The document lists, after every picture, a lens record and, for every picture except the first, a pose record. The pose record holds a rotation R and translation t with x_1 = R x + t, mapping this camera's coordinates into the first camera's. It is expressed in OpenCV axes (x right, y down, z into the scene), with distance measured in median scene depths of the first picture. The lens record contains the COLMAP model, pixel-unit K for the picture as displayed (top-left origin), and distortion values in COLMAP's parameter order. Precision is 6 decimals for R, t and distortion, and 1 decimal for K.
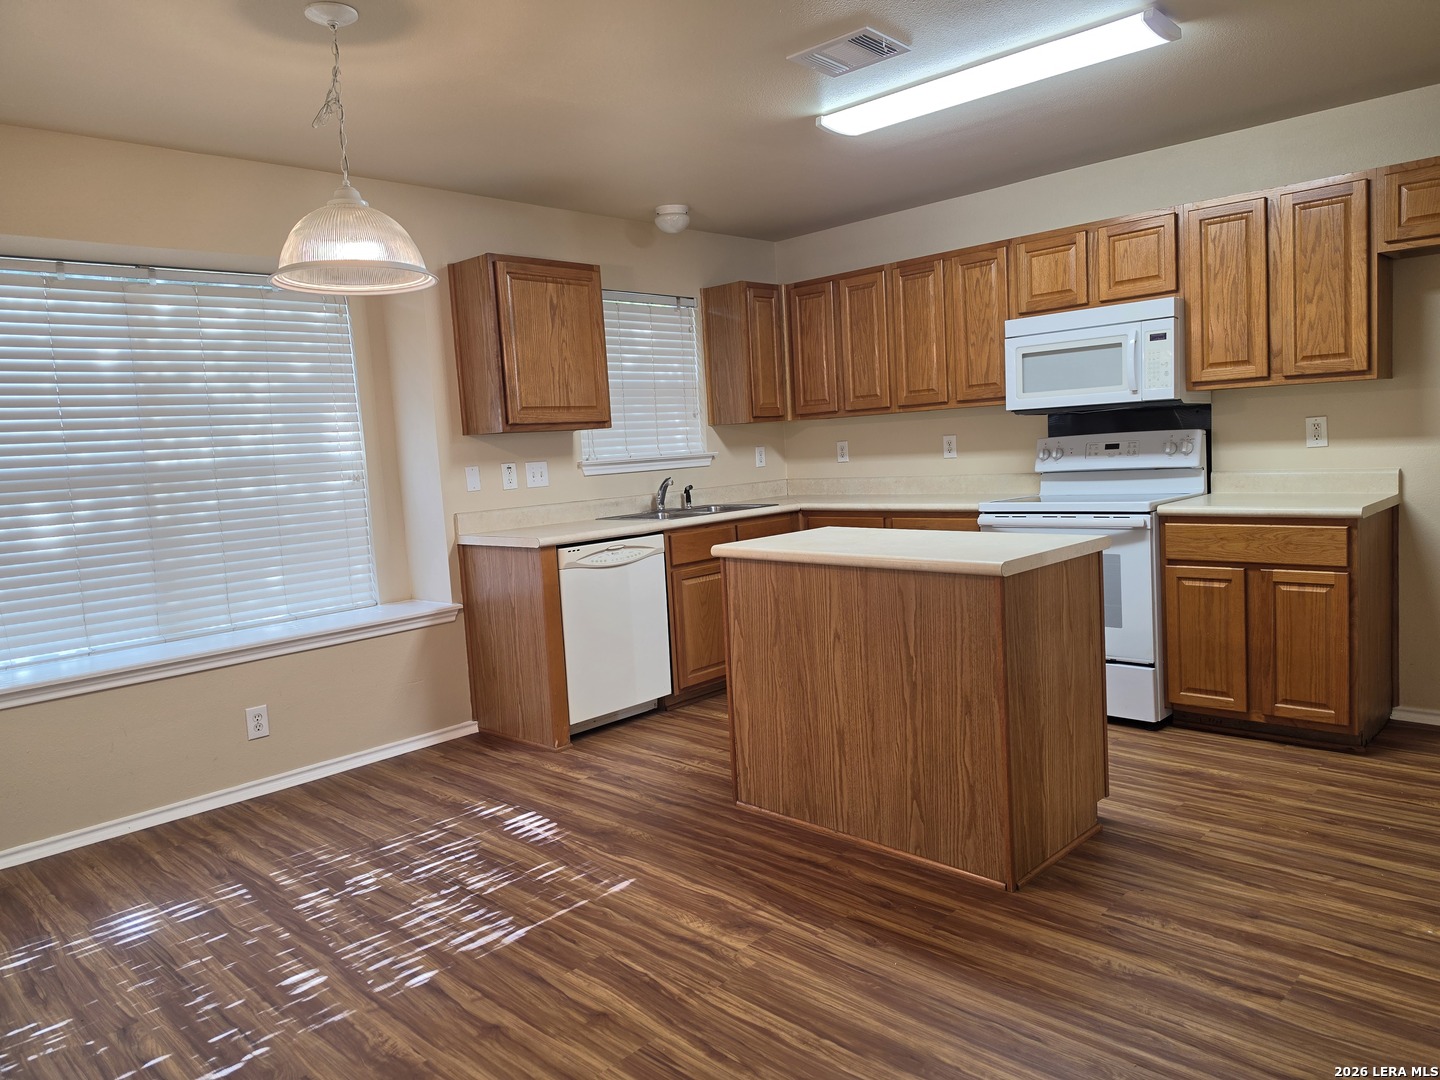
lens RADIAL K [[991.5, 0, 750.6], [0, 991.5, 507.8], [0, 0, 1]] dist [0.037212, -0.060420]
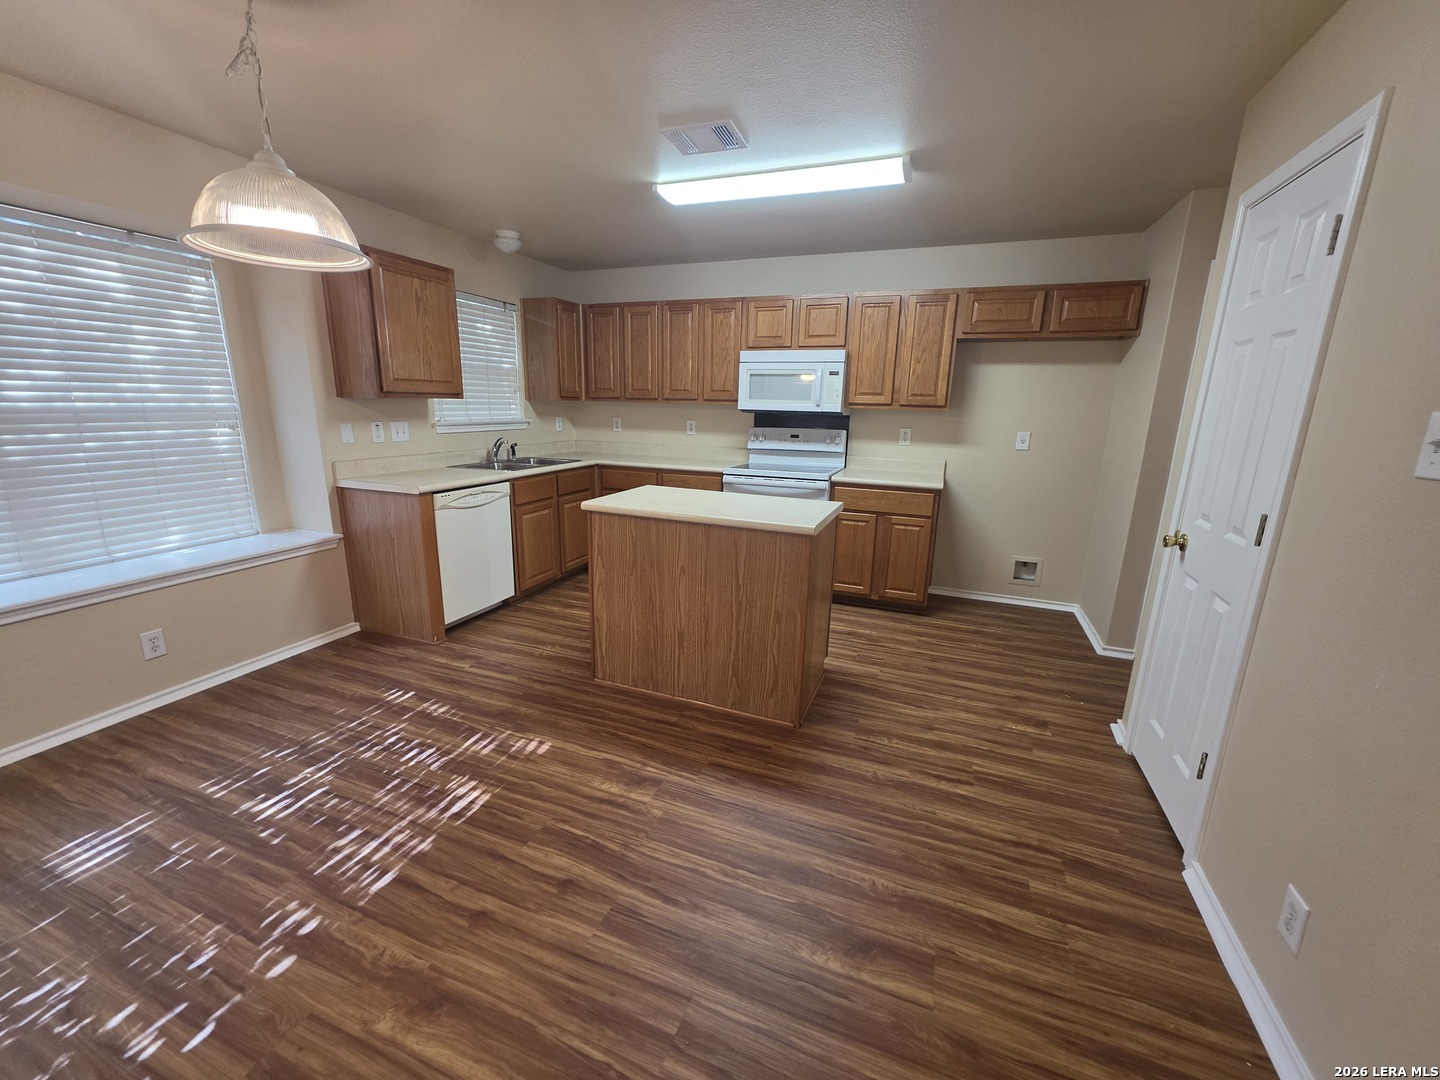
lens RADIAL K [[575.4, 0, 726.5], [0, 575.4, 533.3], [0, 0, 1]] dist [-0.009920, 0.001749]
pose [[0.922817, -0.005808, 0.385196, -0.146110], [-0.050809, 0.989317, 0.136641, -0.033961], [-0.381874, -0.145666, 0.912663, 0.181633]]
